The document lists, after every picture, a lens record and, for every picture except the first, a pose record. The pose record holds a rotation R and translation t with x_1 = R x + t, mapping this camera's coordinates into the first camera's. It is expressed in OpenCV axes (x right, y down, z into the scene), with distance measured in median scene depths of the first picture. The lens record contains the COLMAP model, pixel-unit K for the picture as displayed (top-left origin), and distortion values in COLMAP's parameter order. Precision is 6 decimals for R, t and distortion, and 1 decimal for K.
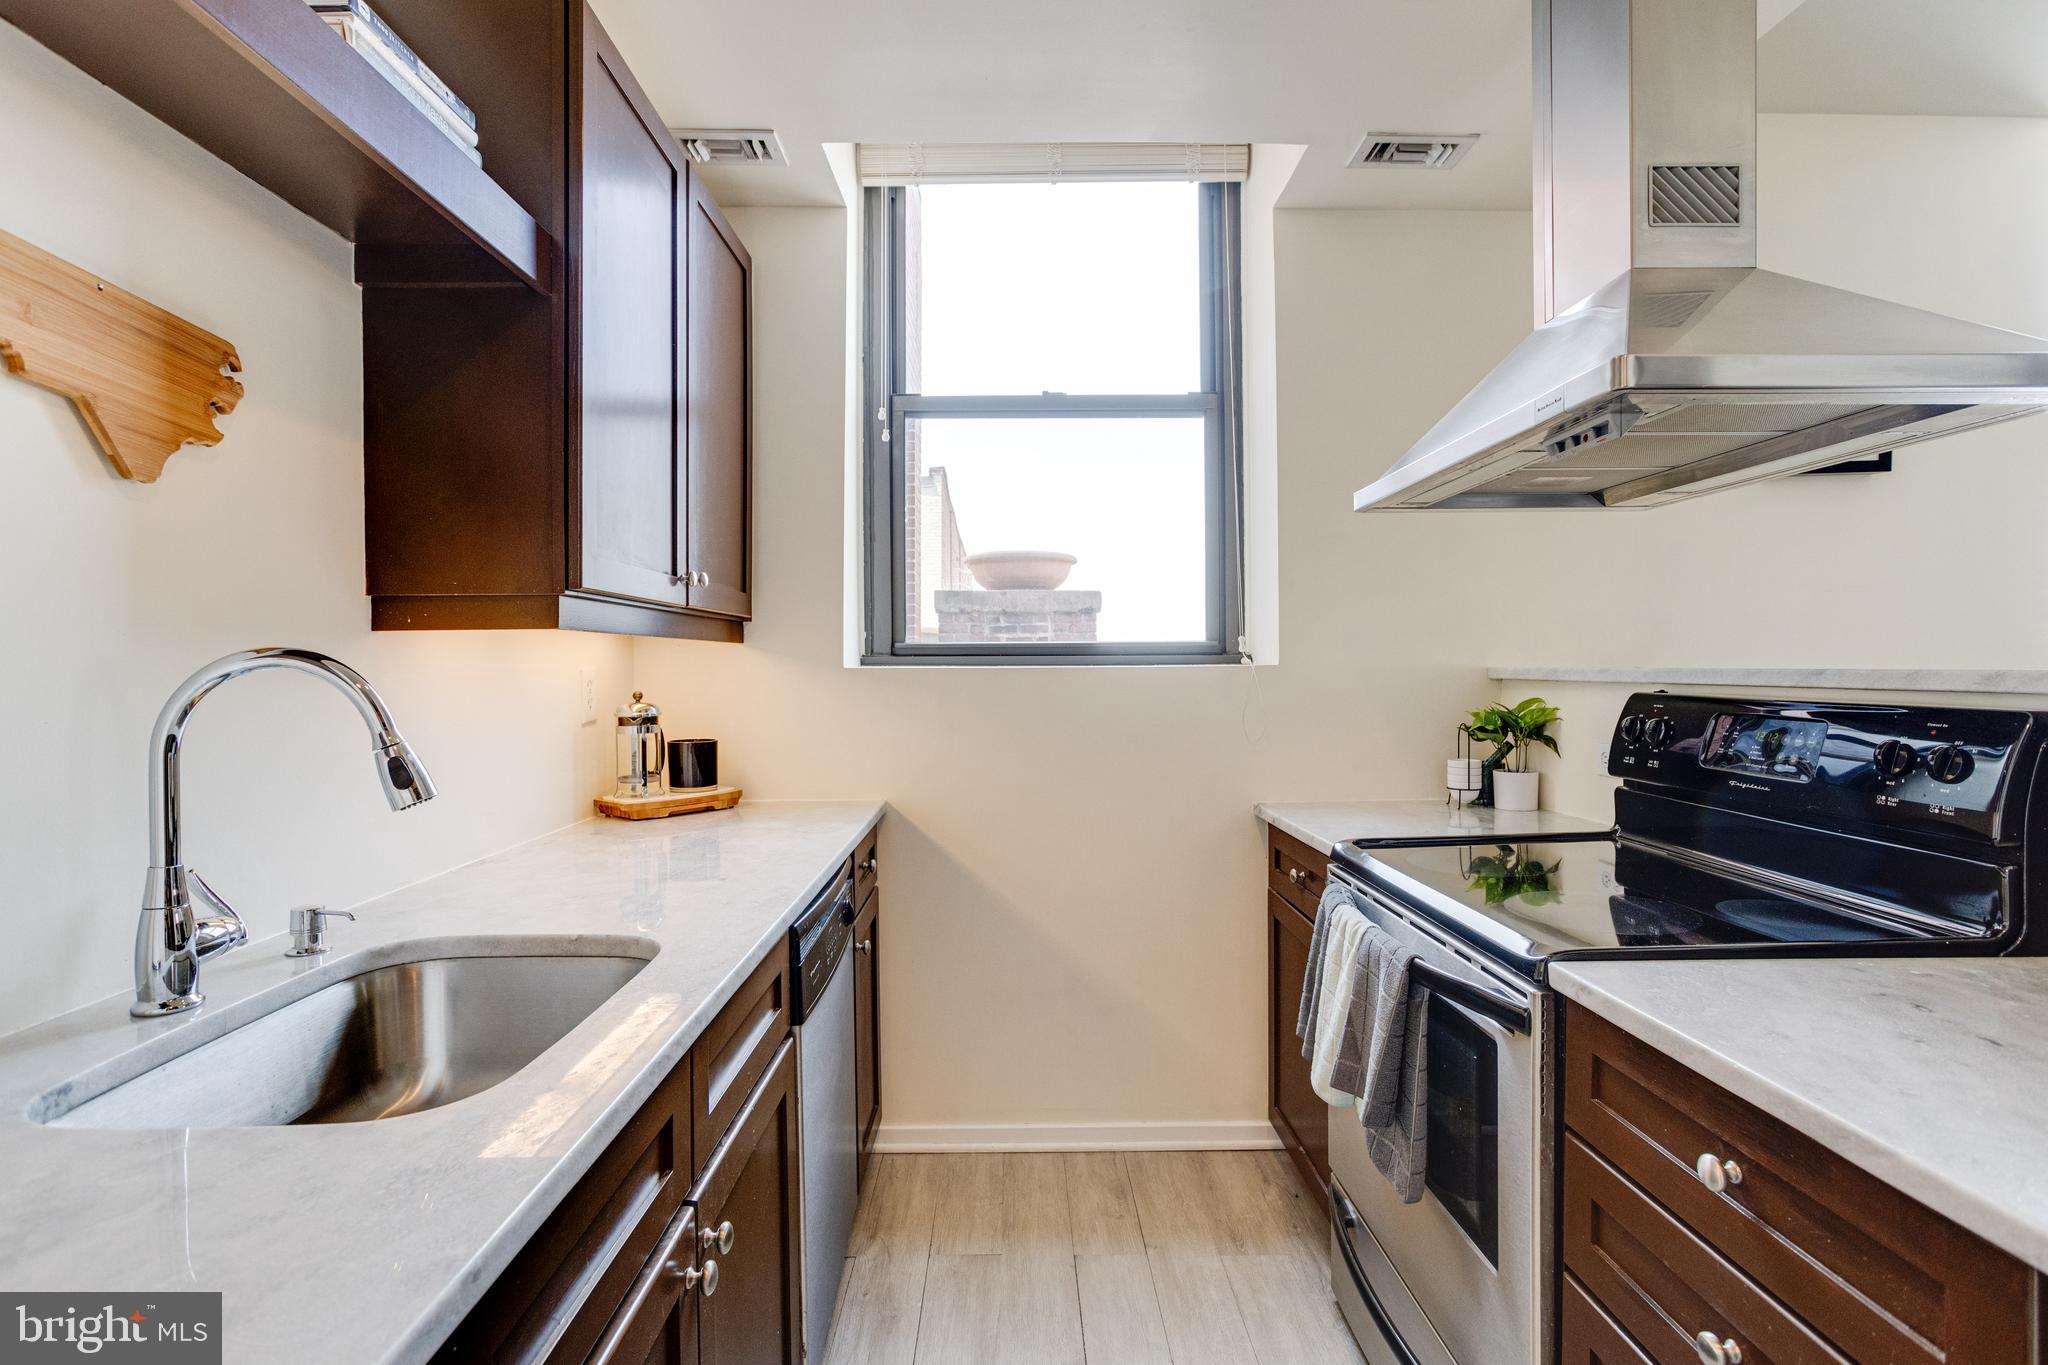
lens RADIAL K [[994.6, 0, 1006.4], [0, 994.6, 679.2], [0, 0, 1]] dist [-0.041317, 0.021273]
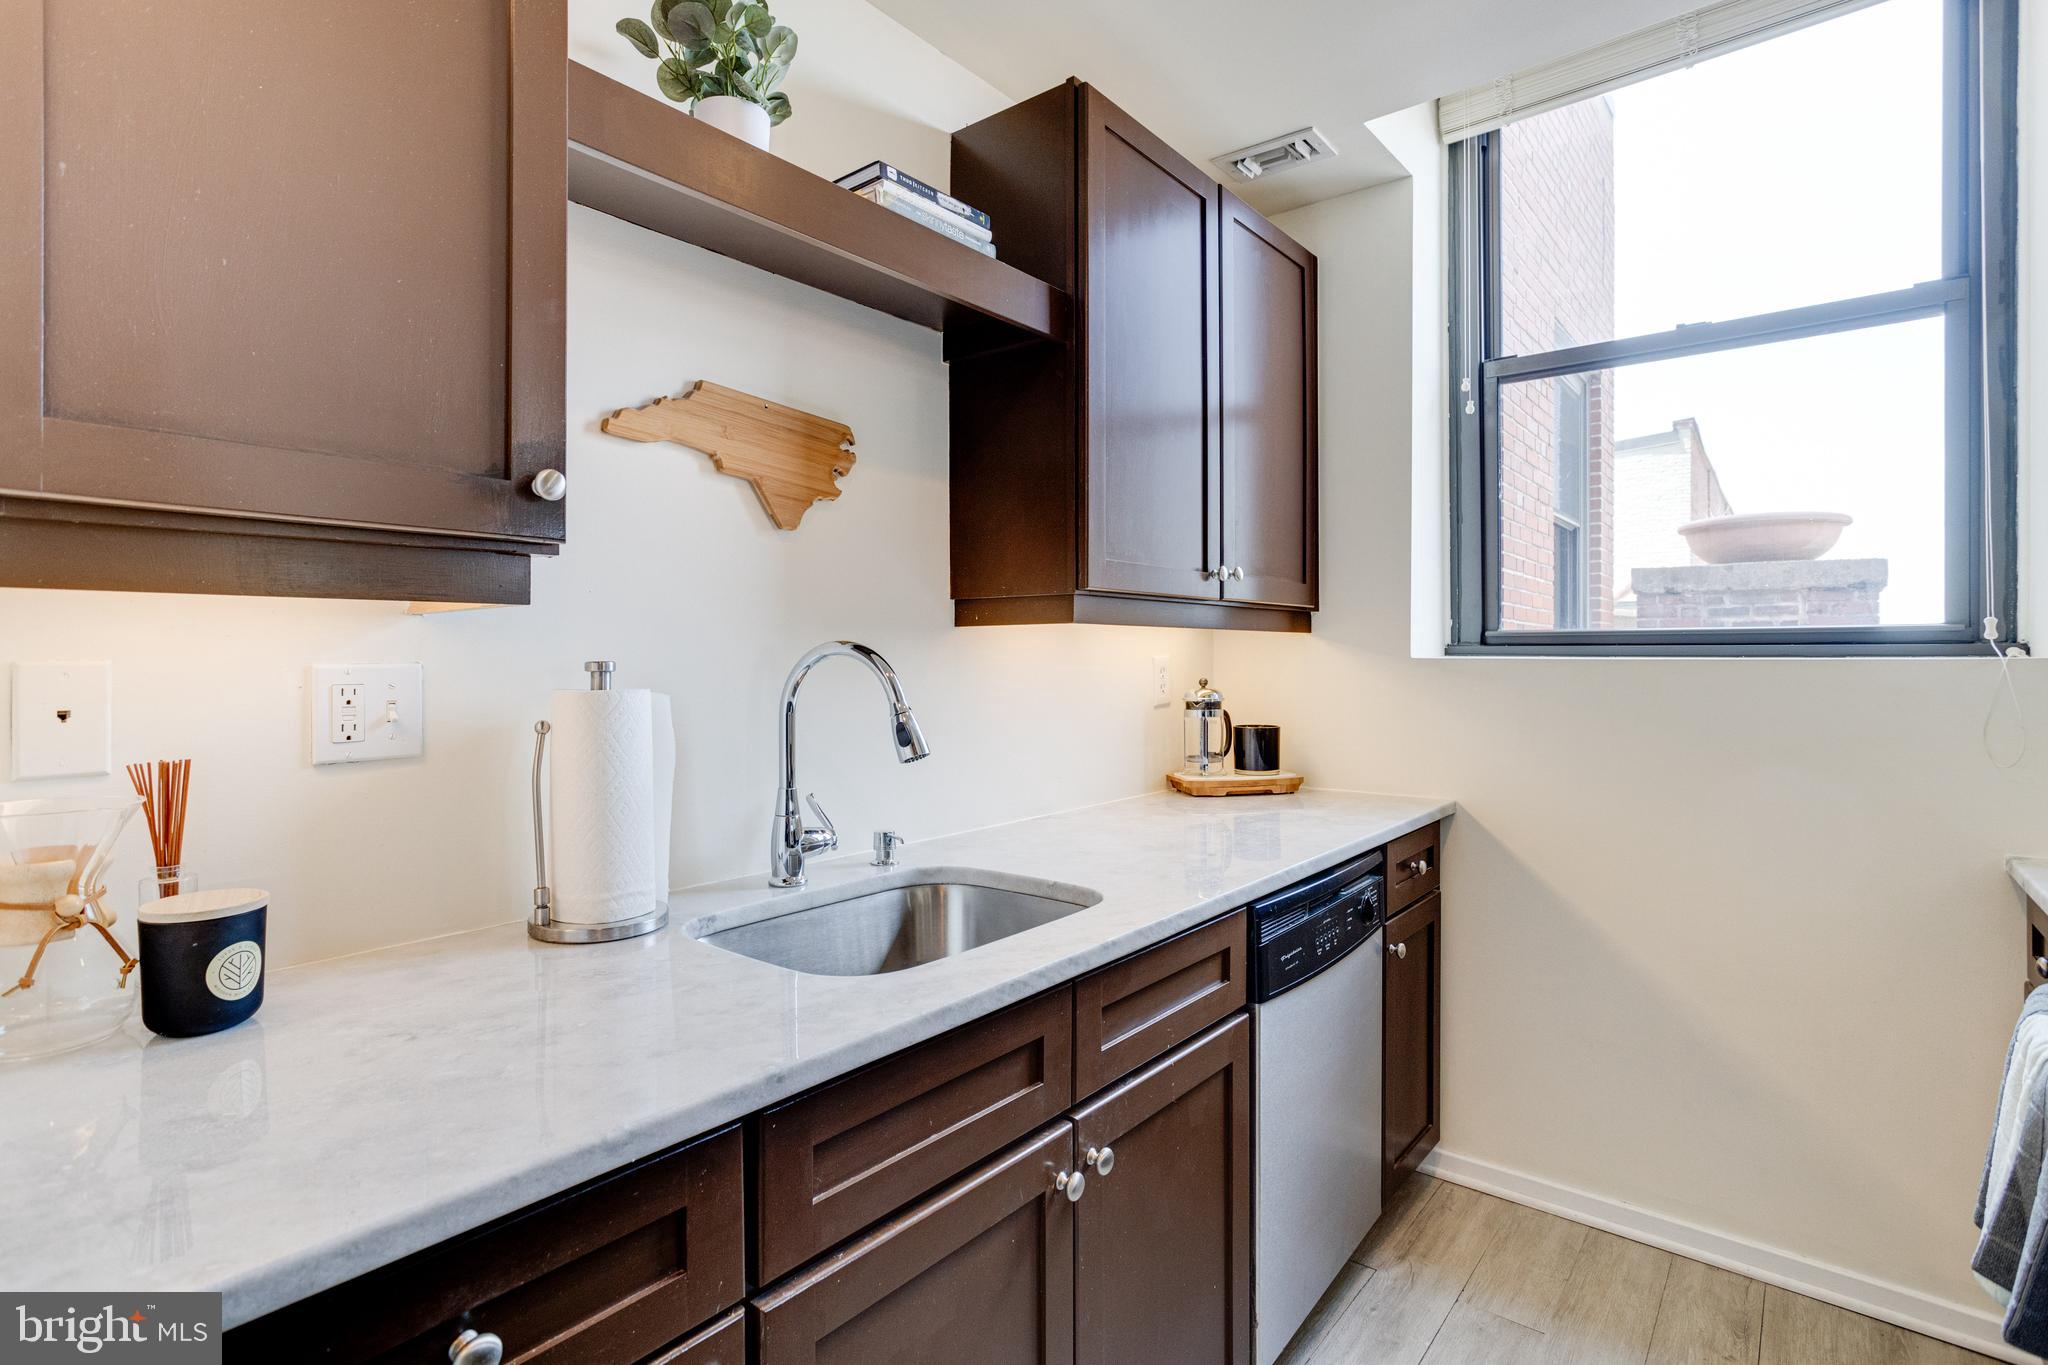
lens RADIAL K [[994.6, 0, 1008.8], [0, 994.6, 662.7], [0, 0, 1]] dist [-0.041317, 0.021273]
pose [[0.765769, 0.009279, -0.643049, 0.197746], [-0.012933, 0.999916, -0.000972, -0.001209], [0.642986, 0.009061, 0.765824, 0.031361]]
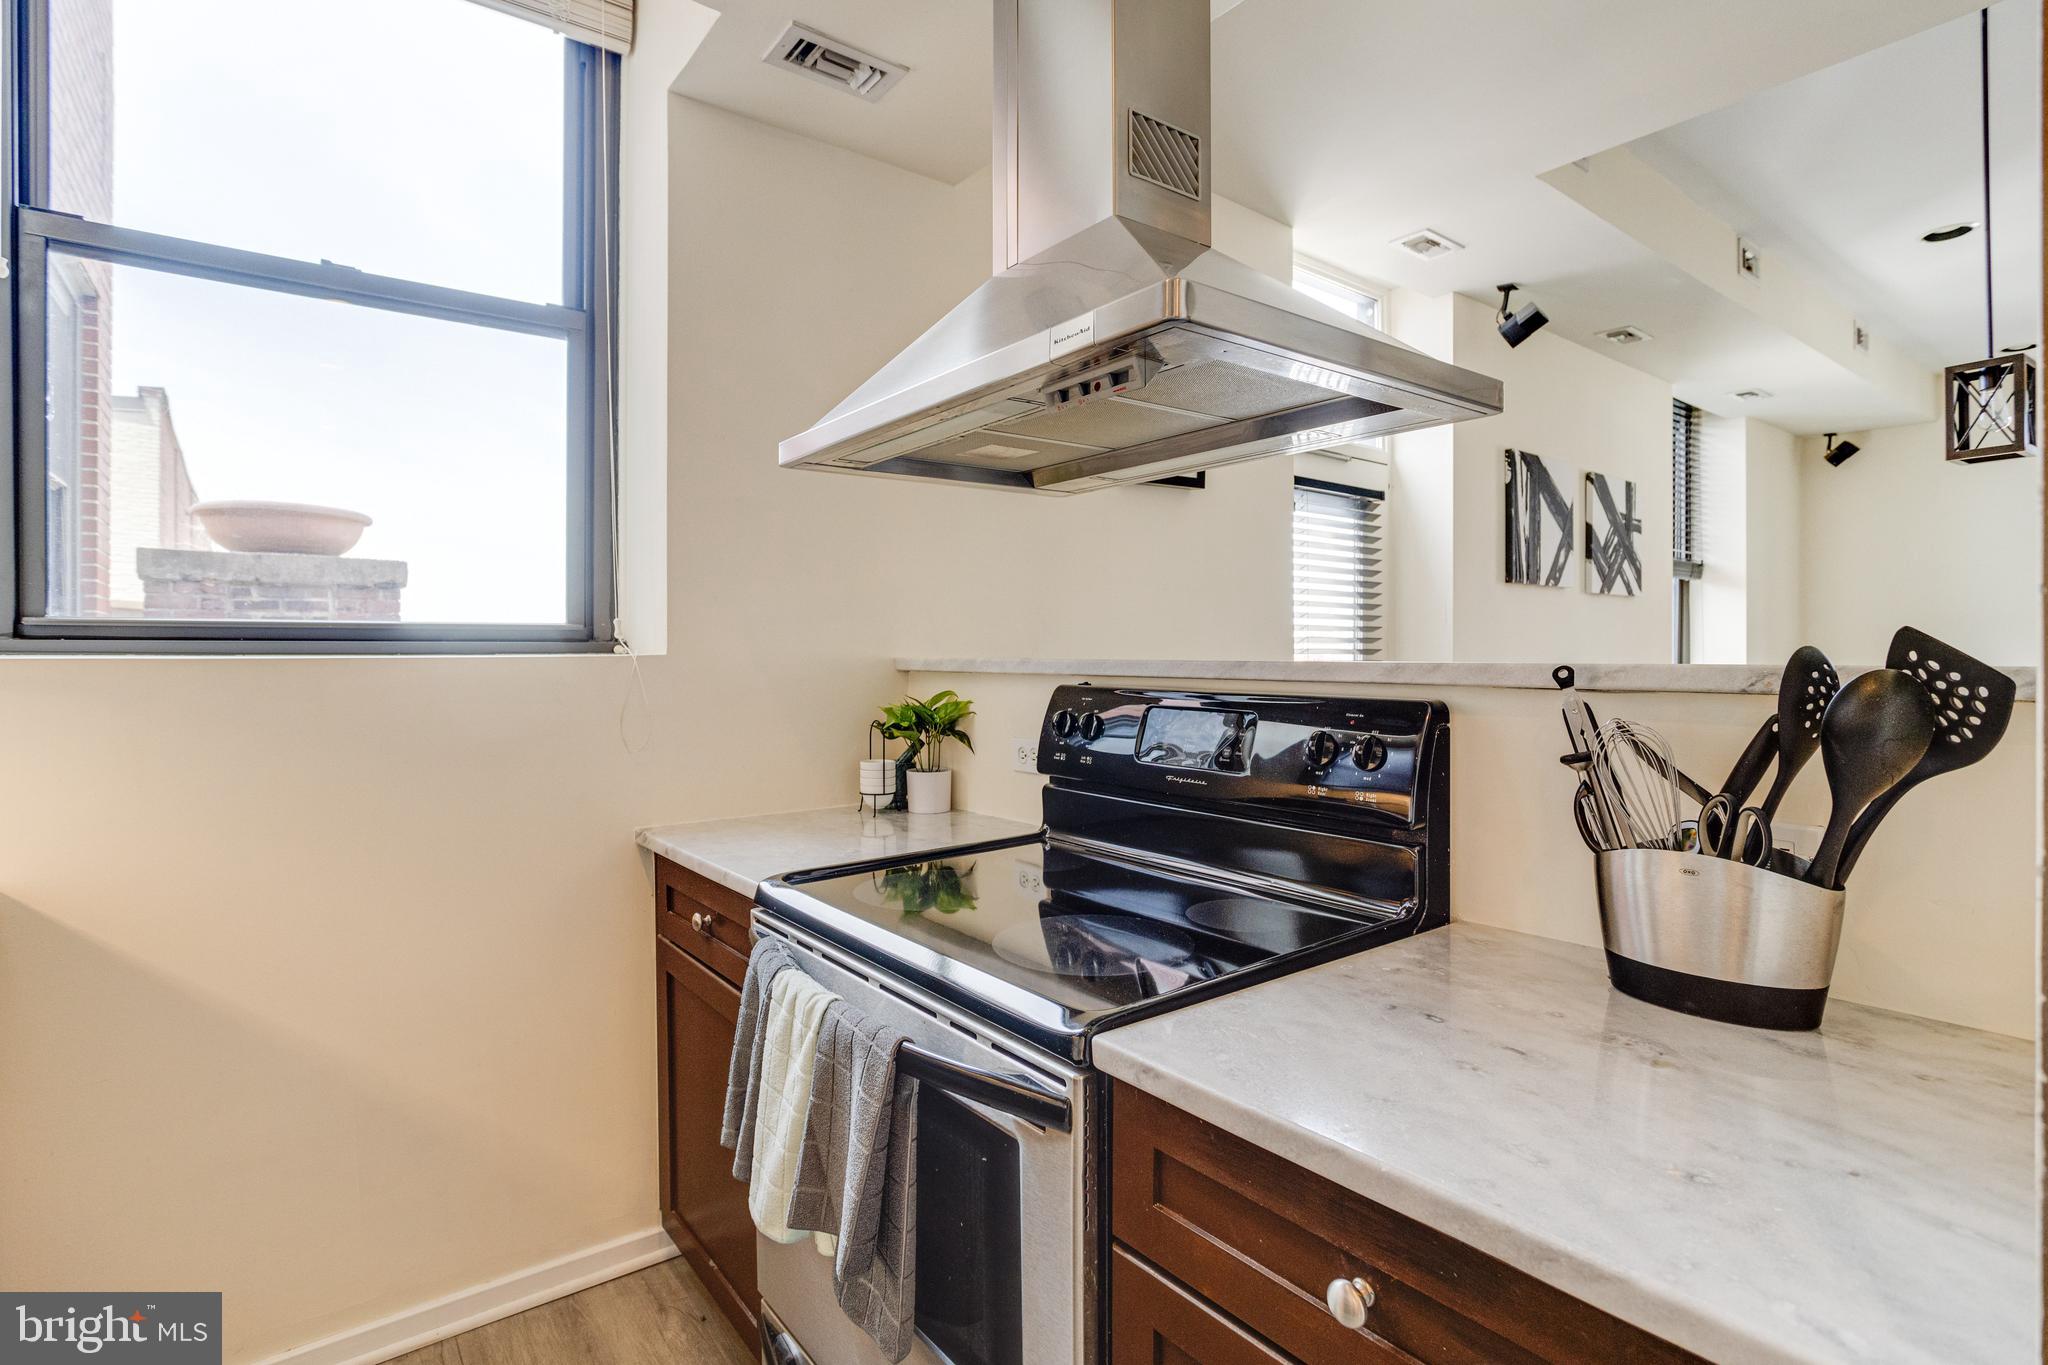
lens RADIAL K [[994.6, 0, 1004.3], [0, 994.6, 651.4], [0, 0, 1]] dist [-0.041317, 0.021273]
pose [[0.798841, 0.004758, 0.601523, 0.011834], [0.005340, 0.999873, -0.015000, -0.004764], [-0.601518, 0.015195, 0.798715, 0.247033]]
